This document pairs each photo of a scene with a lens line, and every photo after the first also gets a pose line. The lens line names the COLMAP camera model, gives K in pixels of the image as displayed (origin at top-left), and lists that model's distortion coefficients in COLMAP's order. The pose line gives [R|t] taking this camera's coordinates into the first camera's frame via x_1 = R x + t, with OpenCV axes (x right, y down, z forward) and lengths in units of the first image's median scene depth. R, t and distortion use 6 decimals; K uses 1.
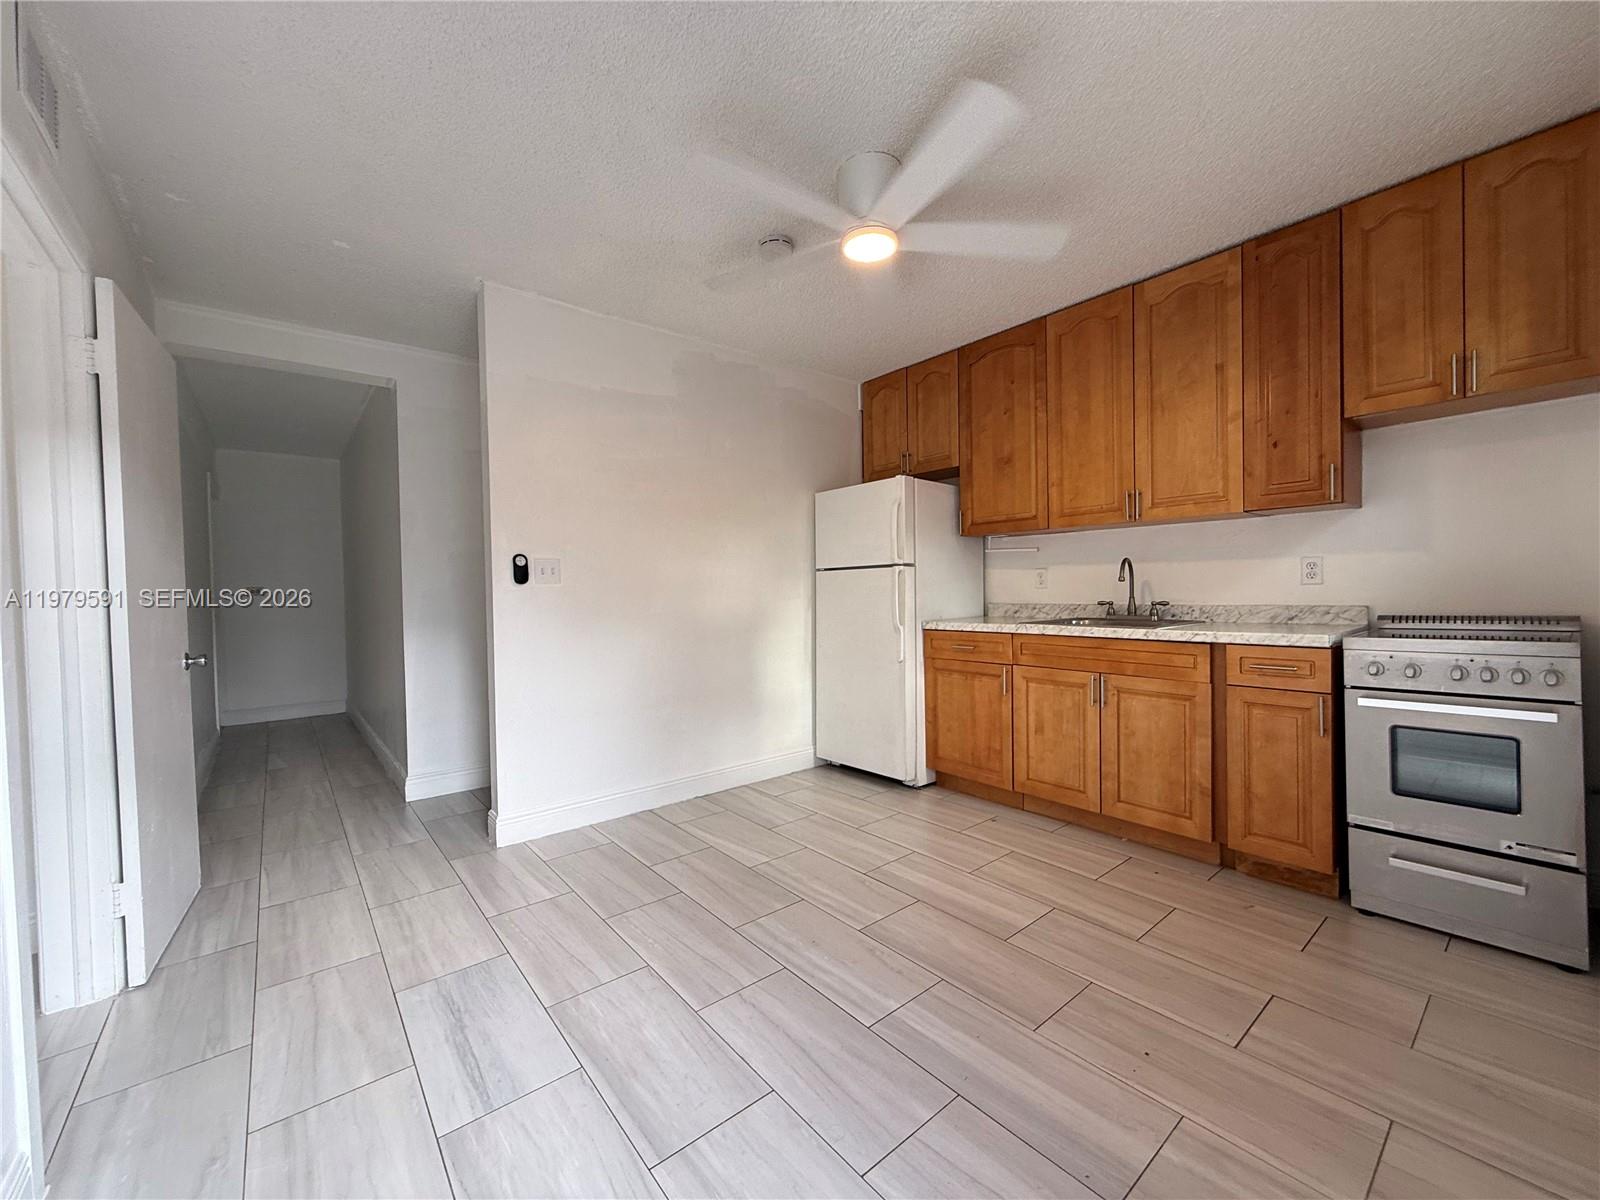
lens RADIAL K [[634.5, 0, 794.6], [0, 634.5, 600.0], [0, 0, 1]] dist [-0.000270, -0.000362]
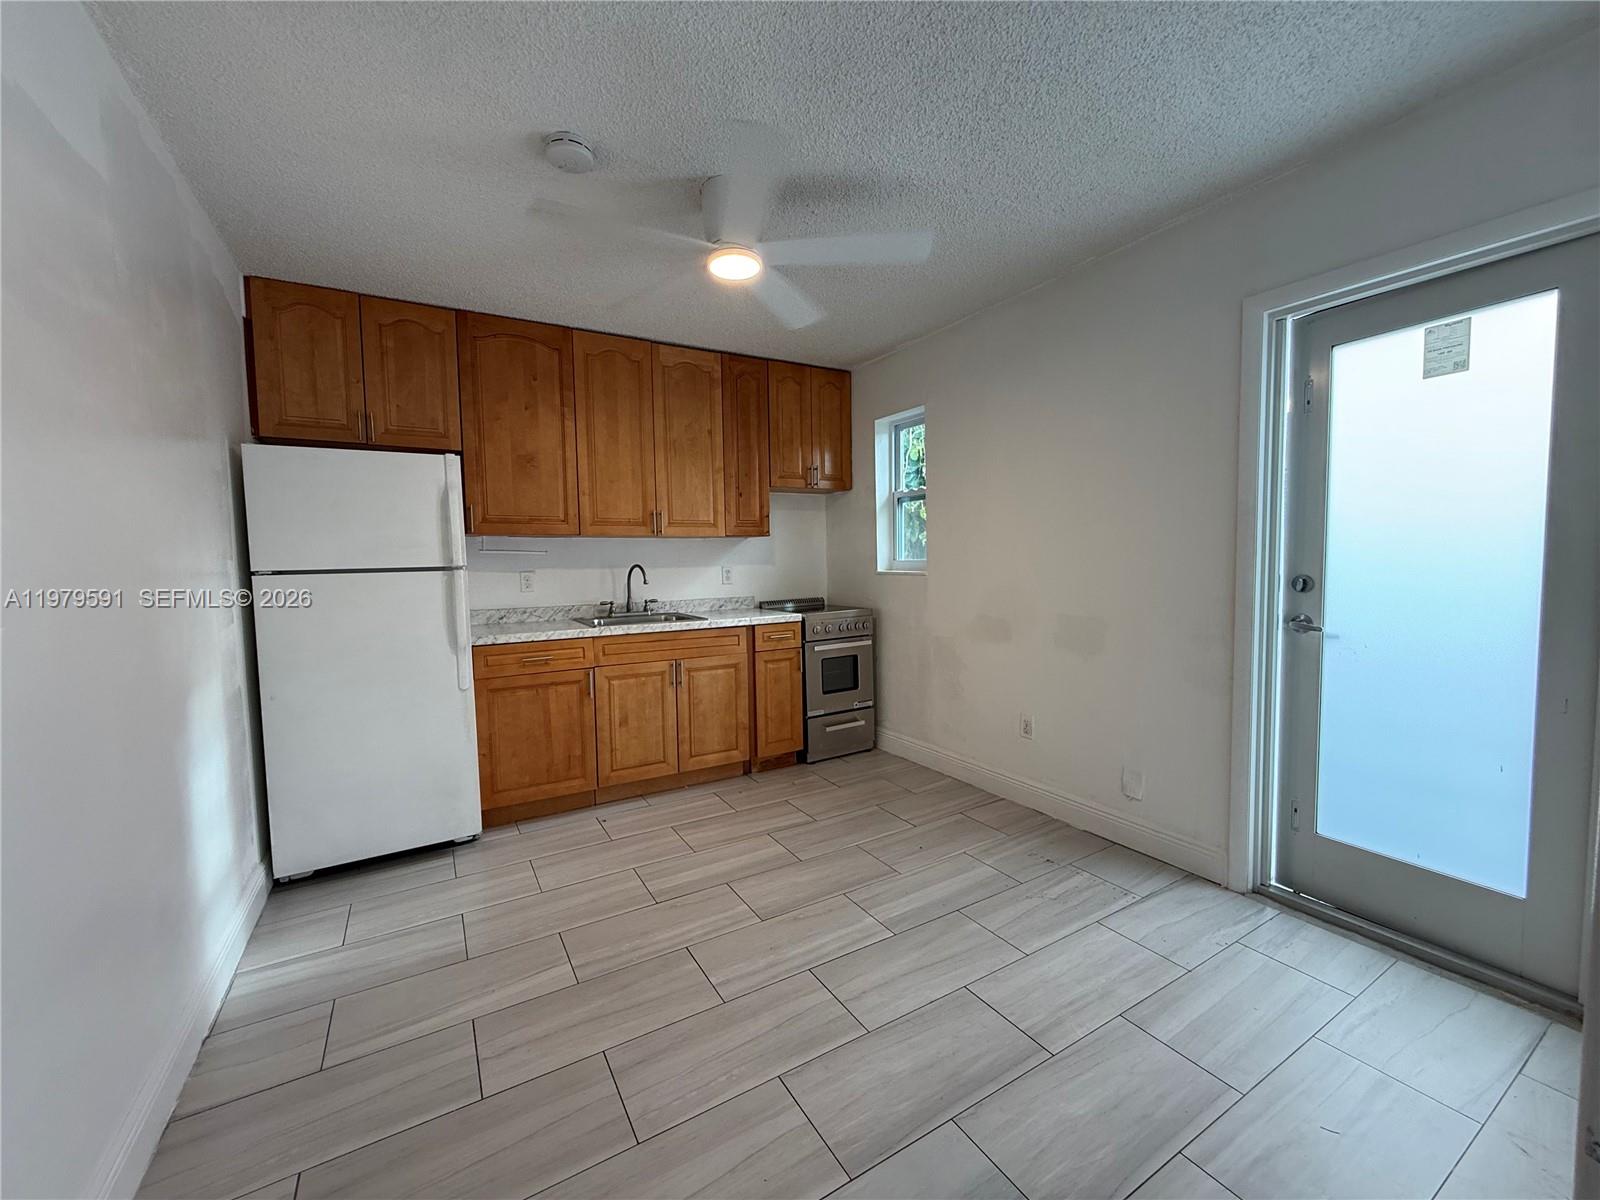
lens RADIAL K [[634.5, 0, 793.9], [0, 634.5, 600.3], [0, 0, 1]] dist [-0.000270, -0.000362]
pose [[0.150406, -0.045988, 0.987554, -0.696022], [0.032005, 0.998620, 0.041629, -0.043589], [-0.988106, 0.025345, 0.151670, 0.588780]]
